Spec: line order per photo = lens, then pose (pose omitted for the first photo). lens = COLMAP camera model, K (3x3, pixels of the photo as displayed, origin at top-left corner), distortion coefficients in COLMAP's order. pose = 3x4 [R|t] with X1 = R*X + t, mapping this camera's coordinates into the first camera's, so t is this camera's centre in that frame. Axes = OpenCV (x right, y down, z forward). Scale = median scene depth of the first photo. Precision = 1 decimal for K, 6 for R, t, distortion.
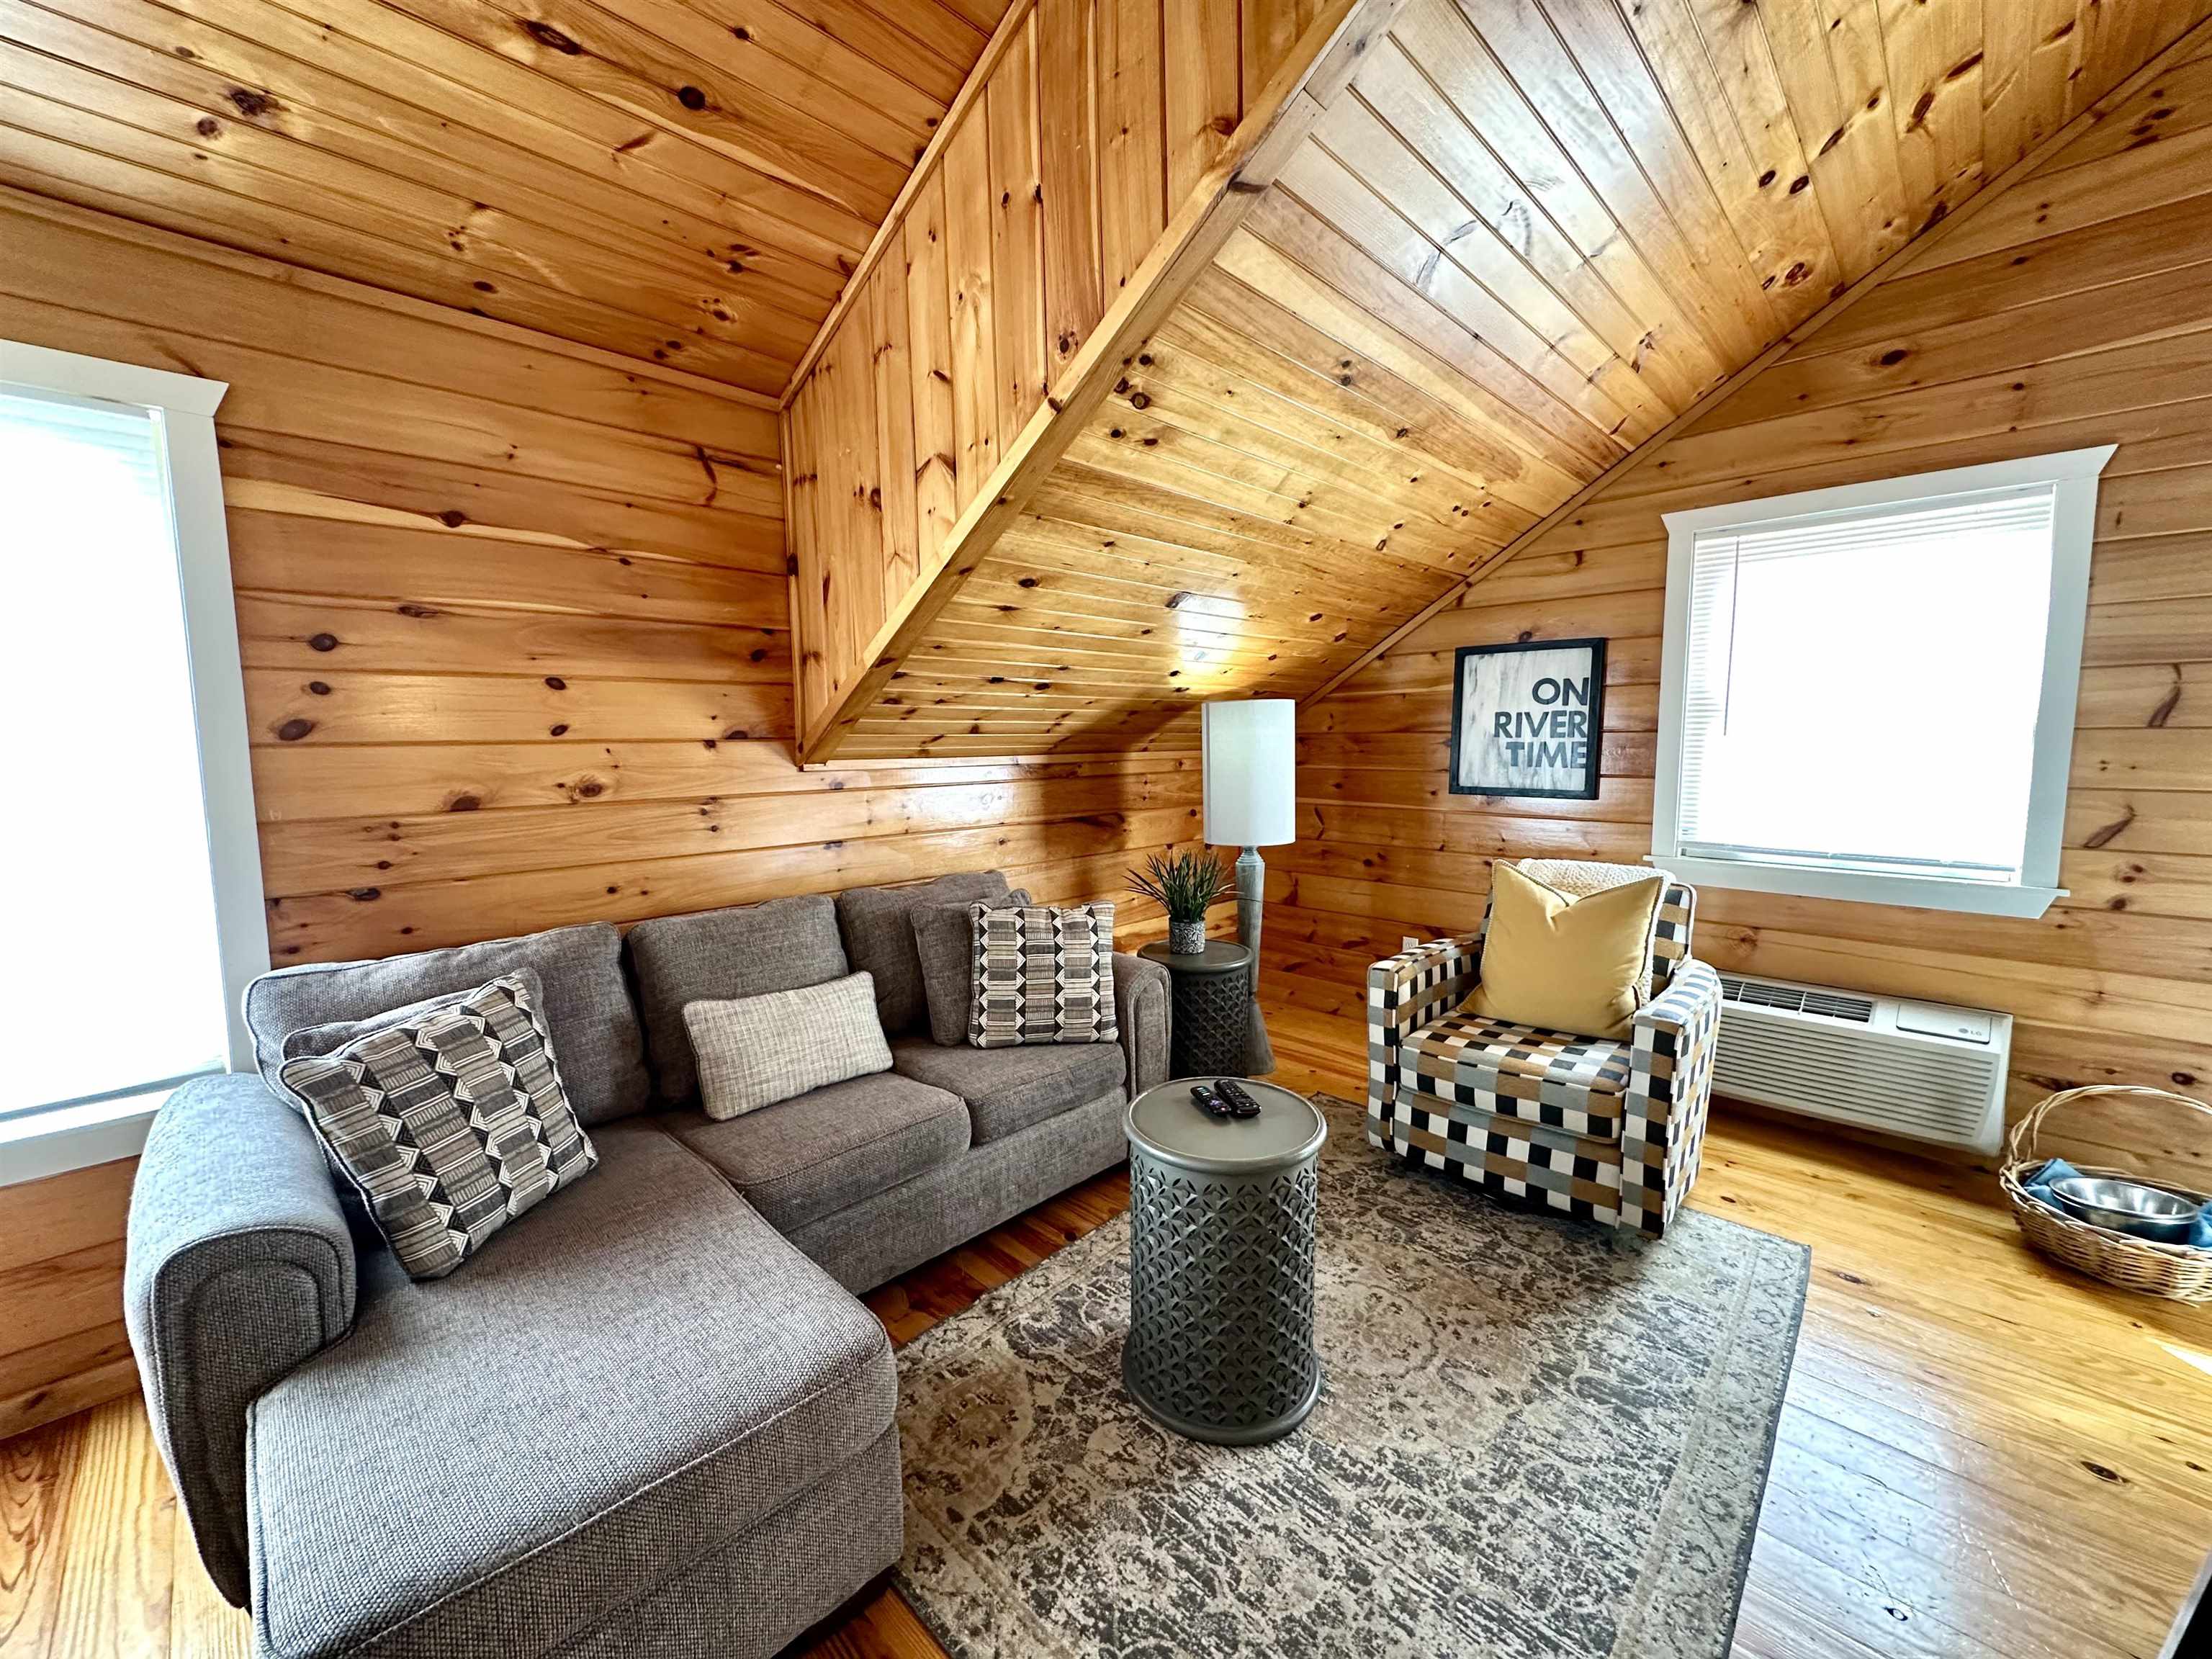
lens RADIAL K [[882.3, 0, 1106.9], [0, 882.3, 830.1], [0, 0, 1]] dist [-0.001885, 0.000270]
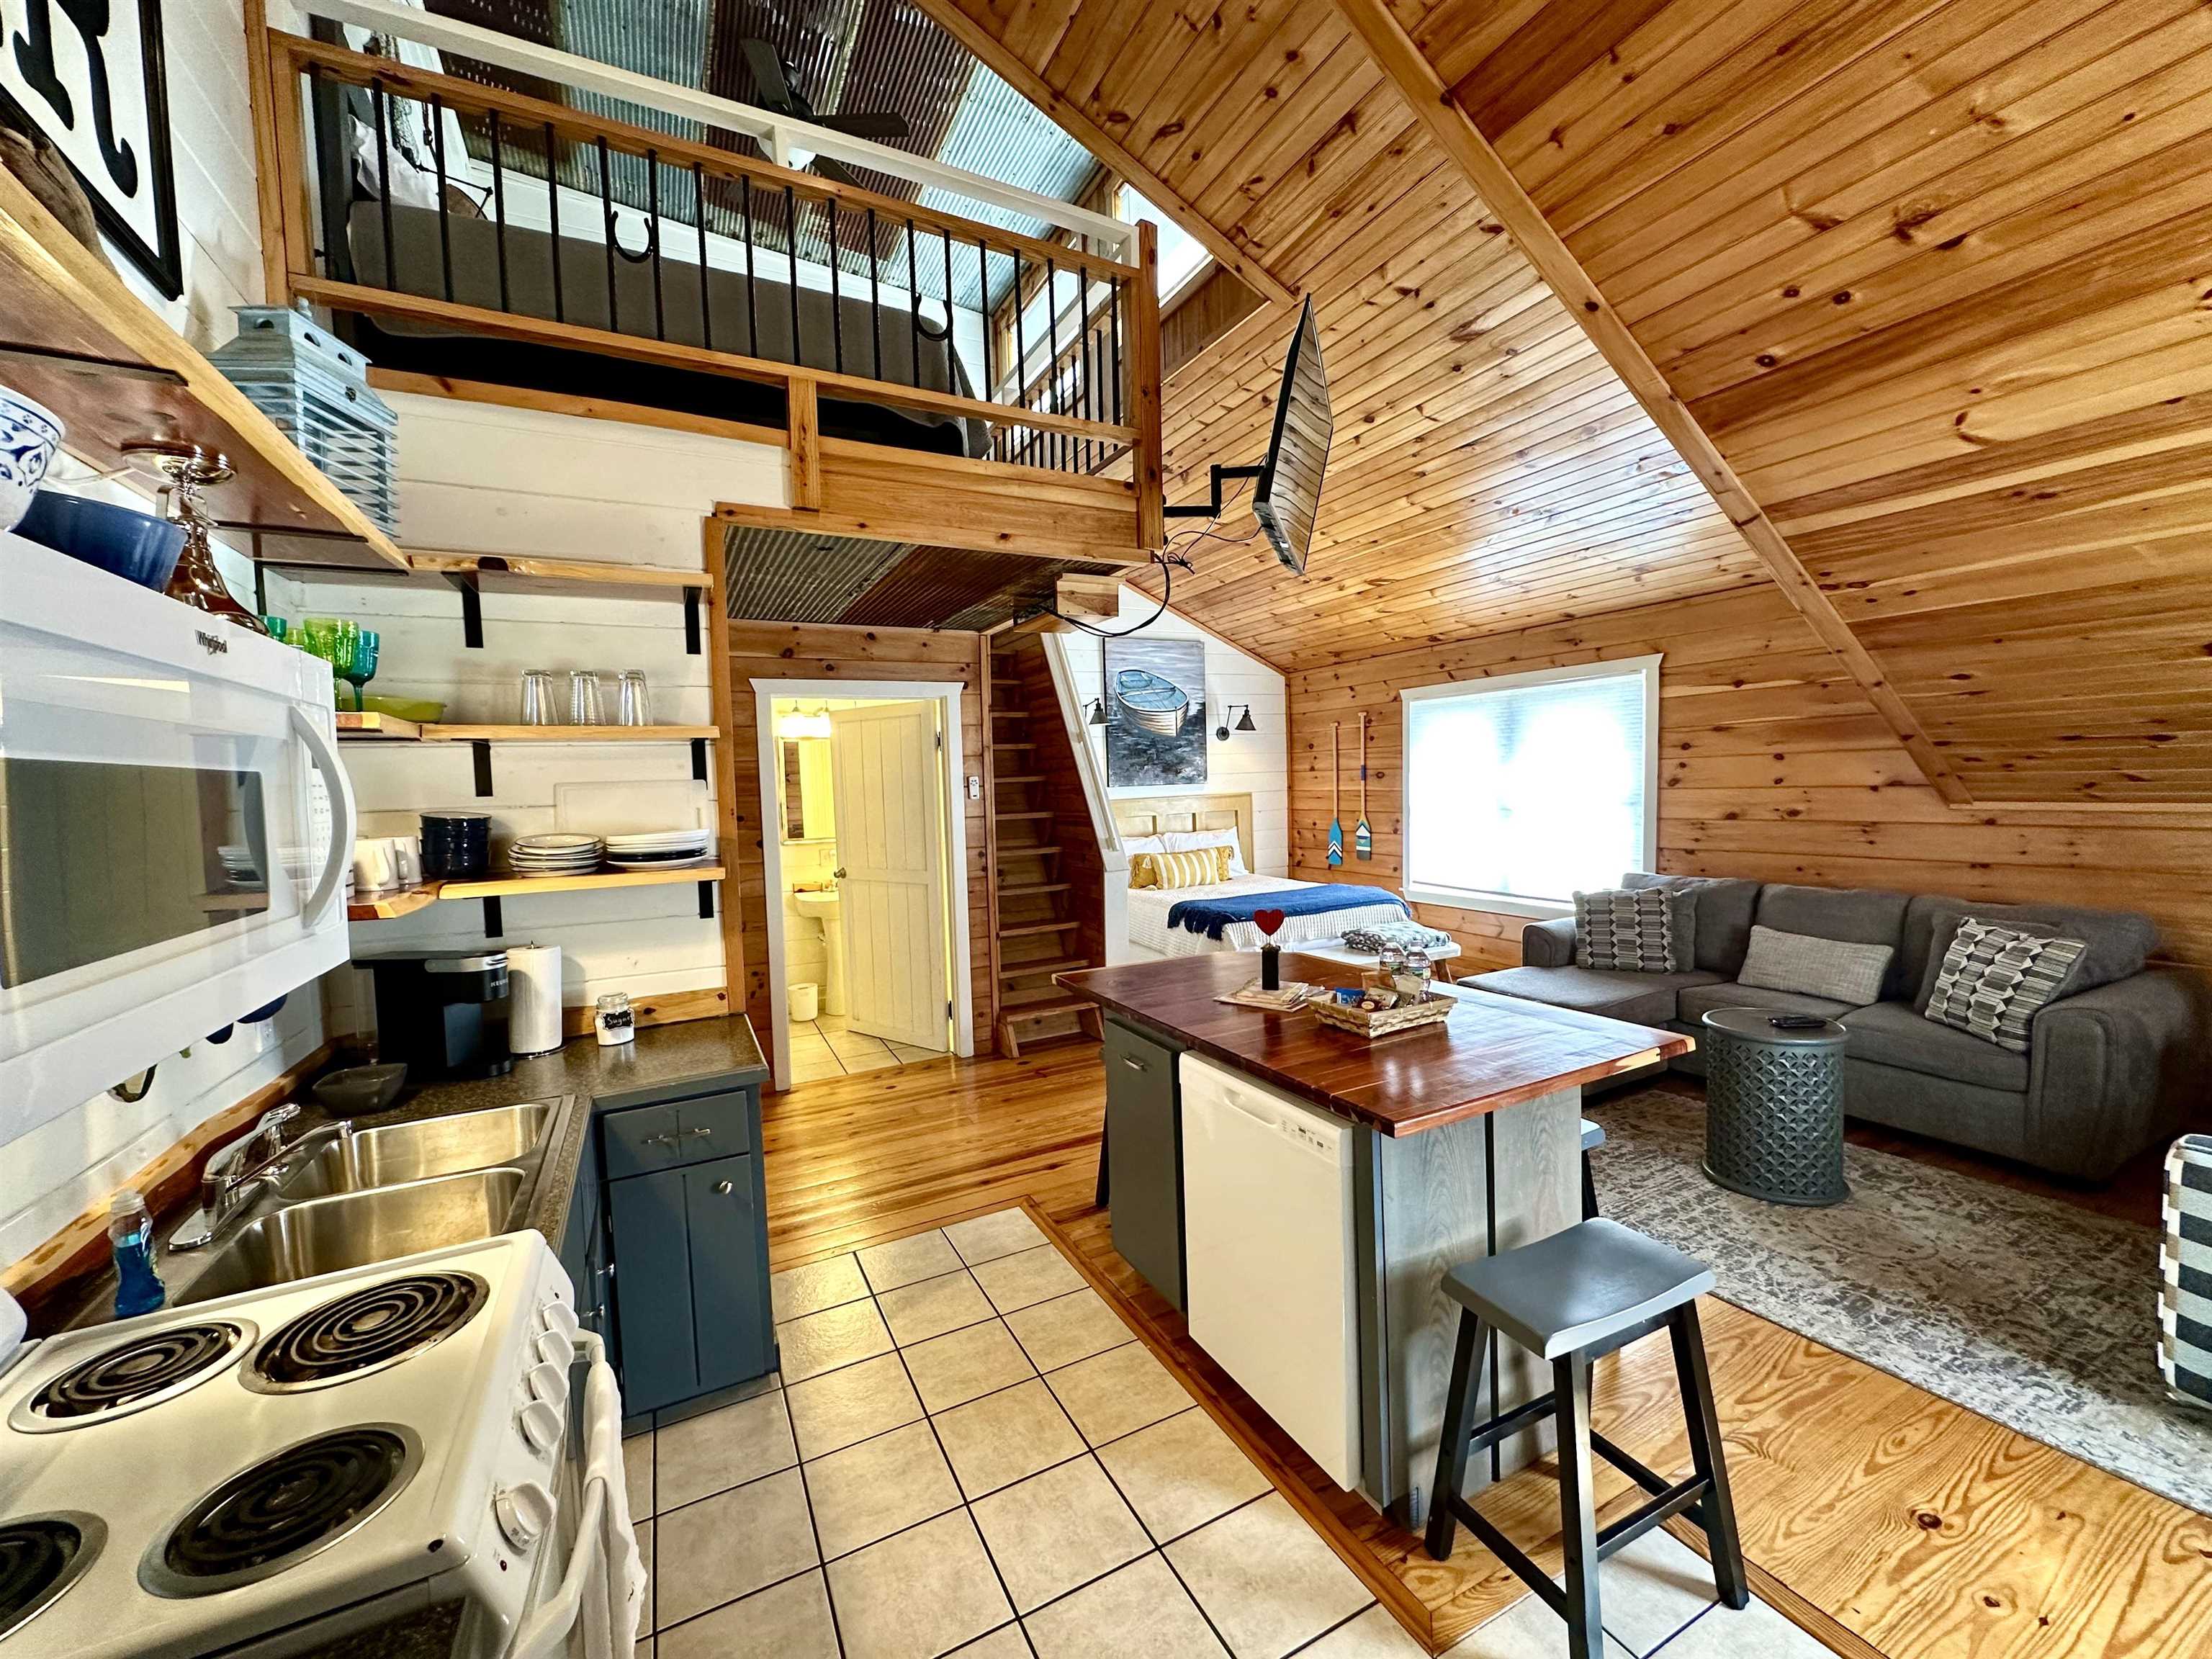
lens RADIAL K [[882.3, 0, 1102.9], [0, 882.3, 832.0], [0, 0, 1]] dist [-0.001885, 0.000270]
pose [[-0.314684, 0.073653, -0.946335, 2.413586], [-0.066369, 0.992838, 0.099342, -0.139953], [0.946873, 0.094069, -0.307542, 0.303627]]
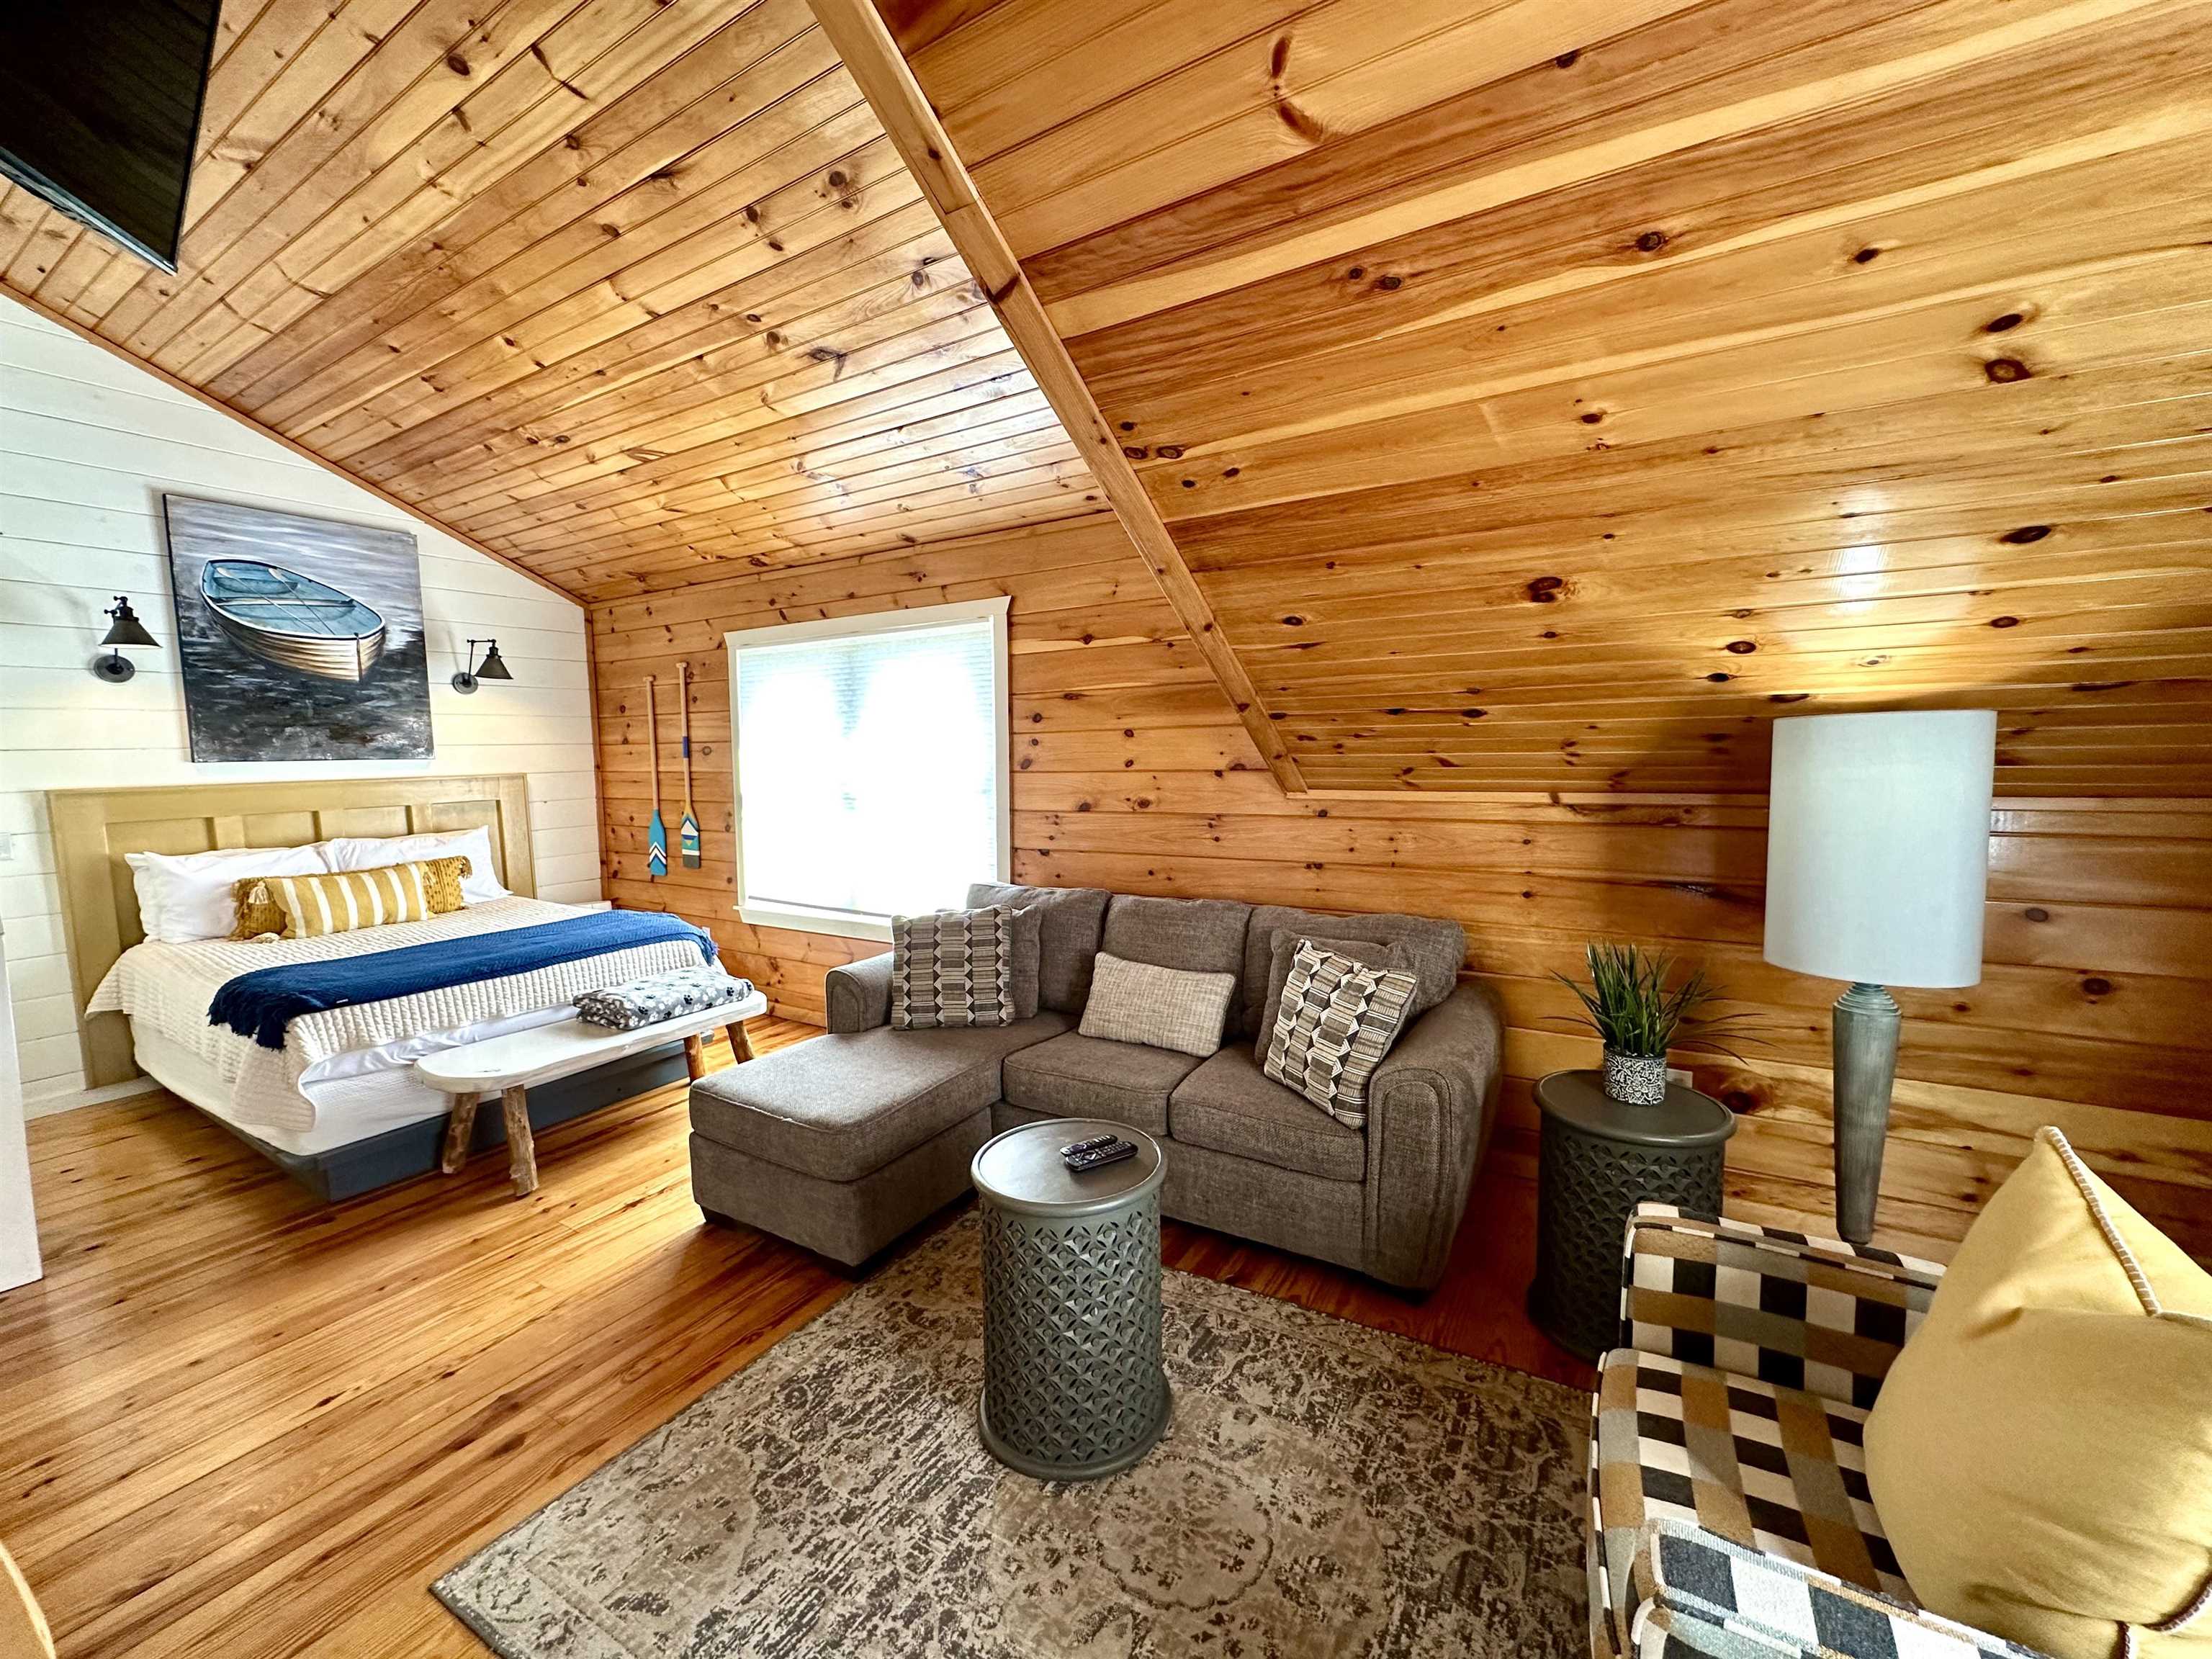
lens RADIAL K [[882.3, 0, 1104.0], [0, 882.3, 831.8], [0, 0, 1]] dist [-0.001885, 0.000270]
pose [[0.228447, 0.092615, -0.969141, 1.257142], [-0.091526, 0.993099, 0.073330, -0.150525], [0.969245, 0.071950, 0.235347, 0.879535]]
